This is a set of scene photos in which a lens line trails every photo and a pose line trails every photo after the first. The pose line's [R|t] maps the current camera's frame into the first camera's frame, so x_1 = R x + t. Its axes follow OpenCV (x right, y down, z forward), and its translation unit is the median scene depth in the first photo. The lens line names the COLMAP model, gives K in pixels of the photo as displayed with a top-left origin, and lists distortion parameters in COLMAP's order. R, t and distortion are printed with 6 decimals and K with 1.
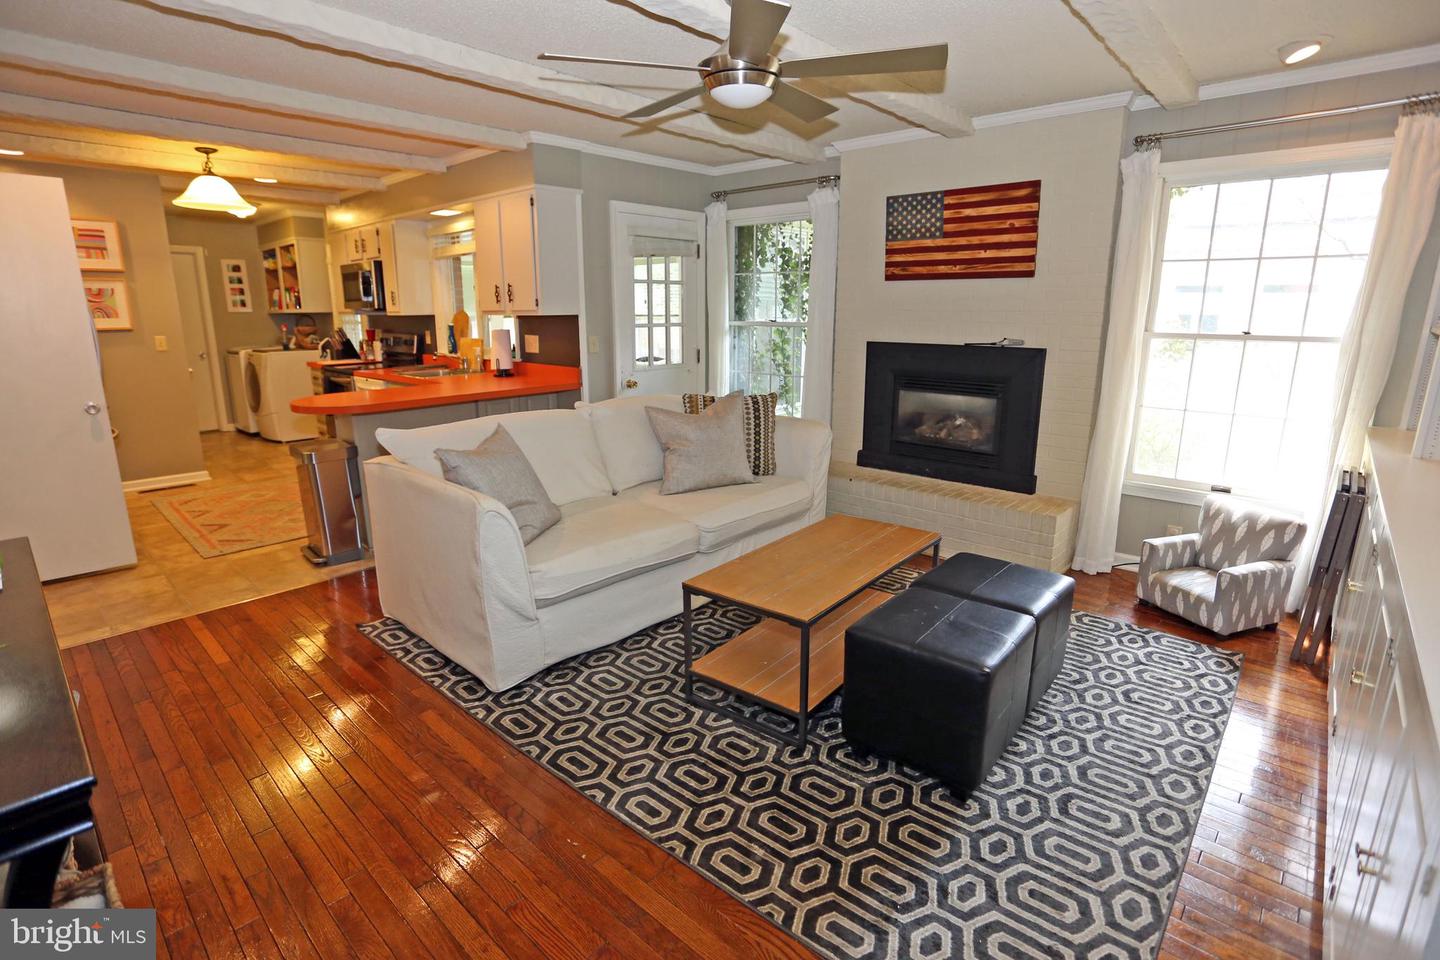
lens RADIAL K [[700.9, 0, 708.0], [0, 700.9, 471.6], [0, 0, 1]] dist [-0.039470, 0.003341]
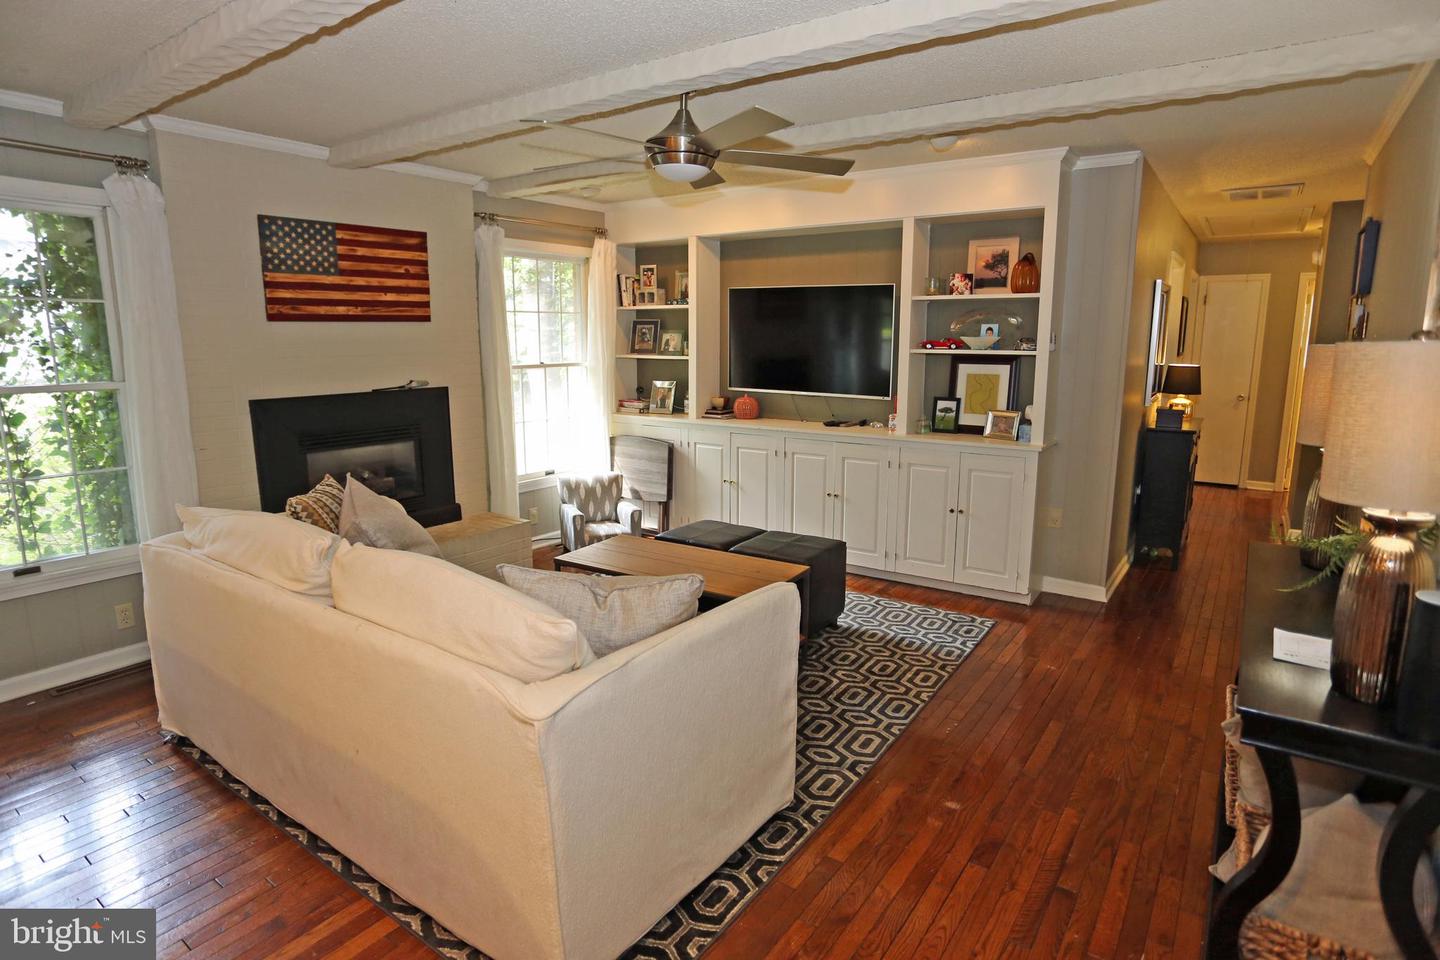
lens RADIAL K [[801.5, 0, 718.2], [0, 801.5, 468.6], [0, 0, 1]] dist [0.000394, 0.000979]
pose [[-0.130558, -0.168917, 0.976945, -0.619235], [0.231850, 0.952855, 0.195736, -0.152609], [-0.963950, 0.252060, -0.085240, 0.549993]]
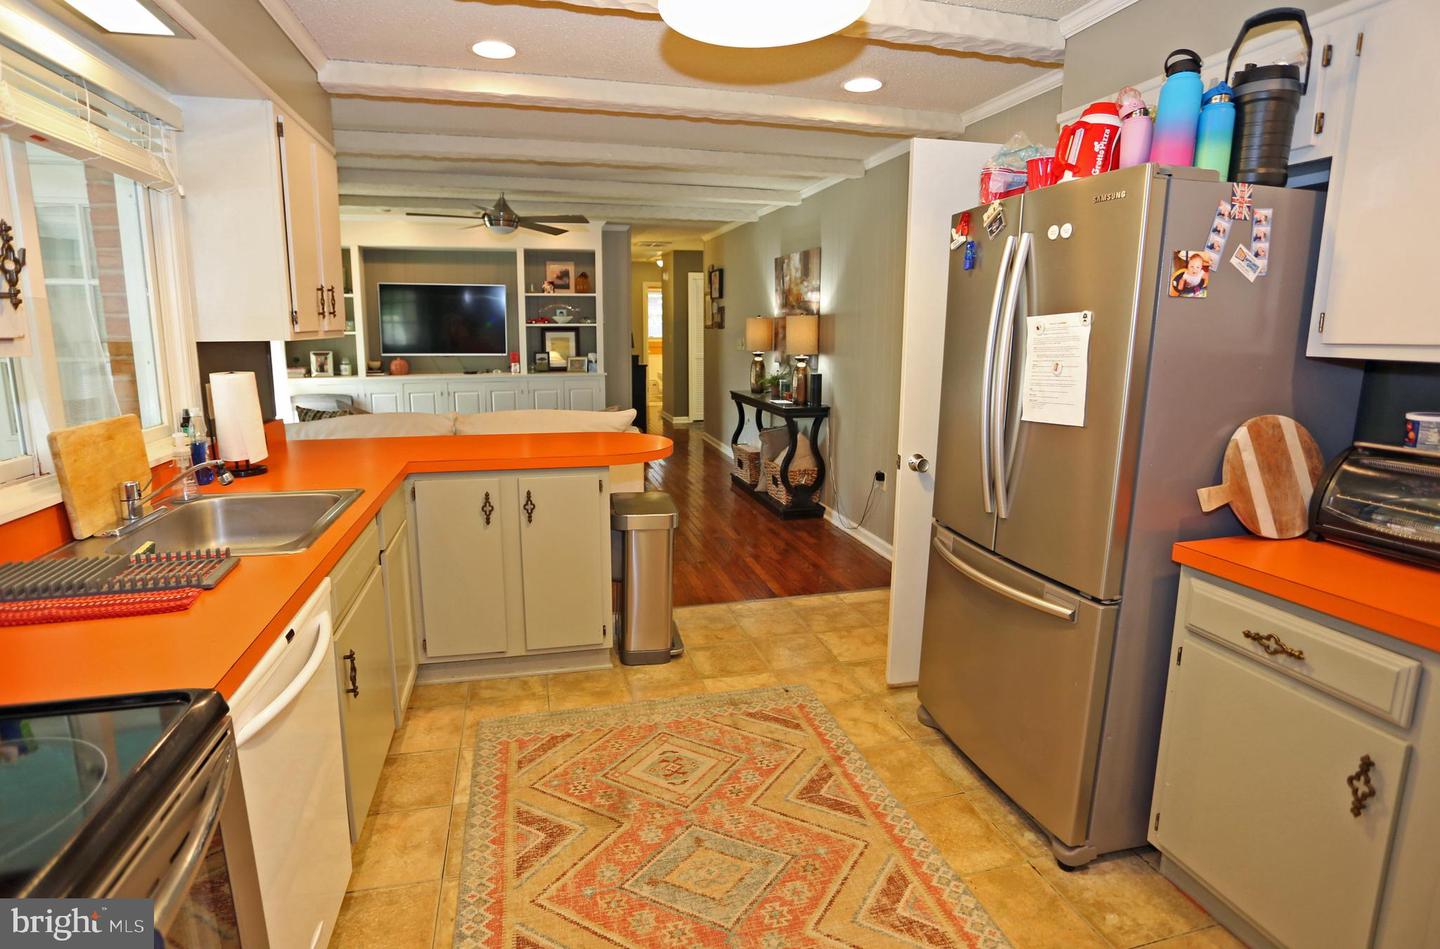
lens RADIAL K [[700.9, 0, 715.7], [0, 700.9, 468.8], [0, 0, 1]] dist [-0.039470, 0.003341]
pose [[-0.851893, -0.108412, 0.512372, -0.783395], [0.119889, 0.911991, 0.392299, -0.282745], [-0.509809, 0.395624, -0.763922, 1.180957]]
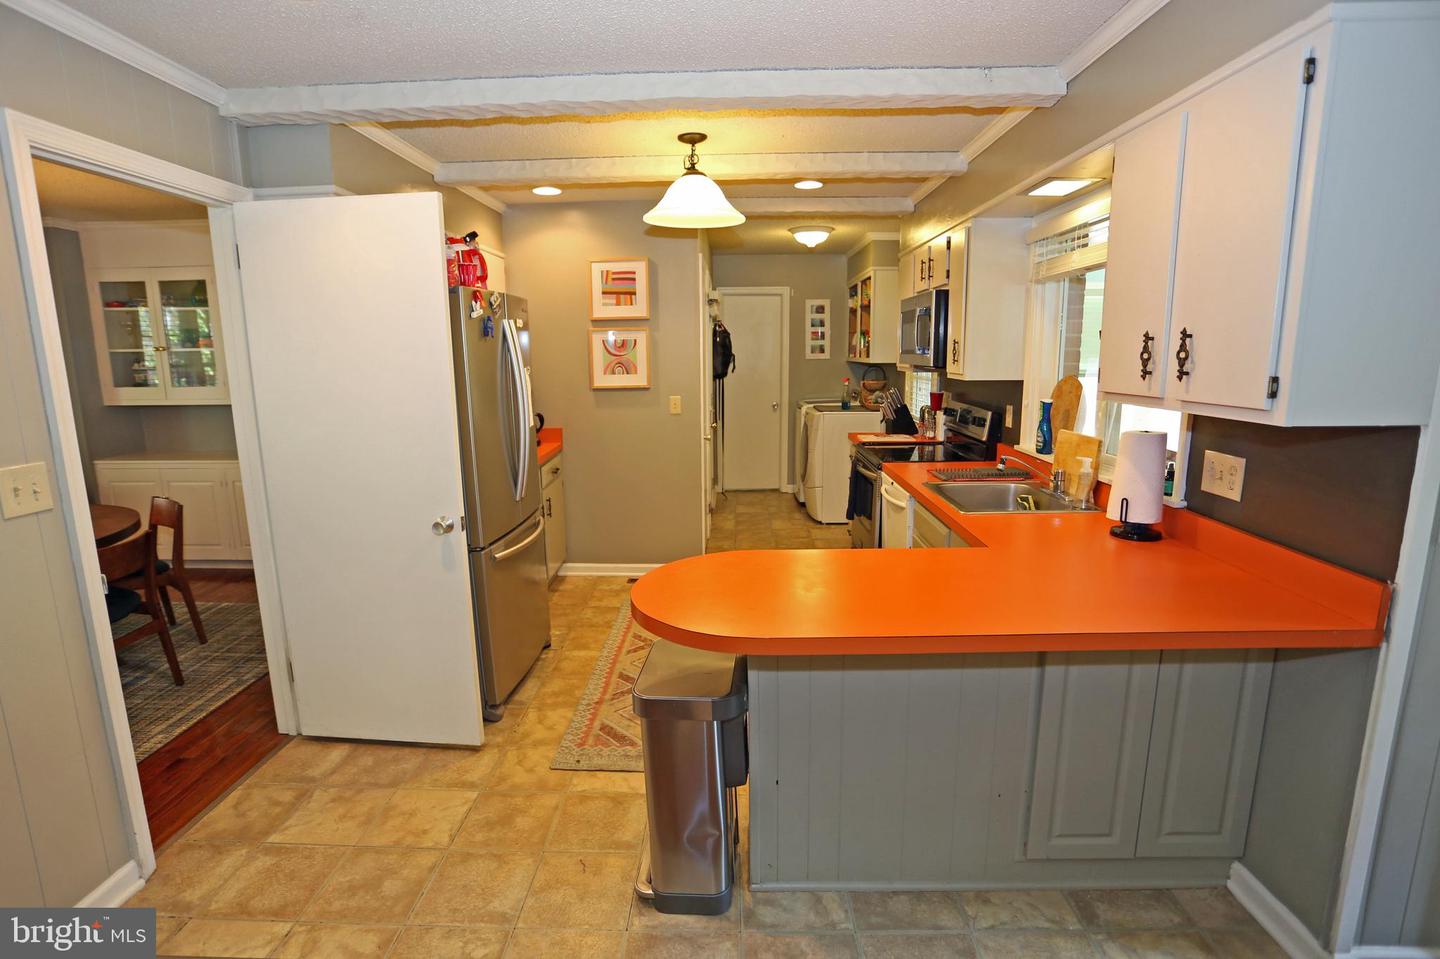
lens RADIAL K [[700.9, 0, 708.6], [0, 700.9, 477.8], [0, 0, 1]] dist [-0.039470, 0.003341]
pose [[0.655348, 0.131180, -0.743849, -0.151061], [-0.158949, 0.986702, 0.033971, -0.146916], [0.738414, 0.095971, 0.667484, 0.513339]]
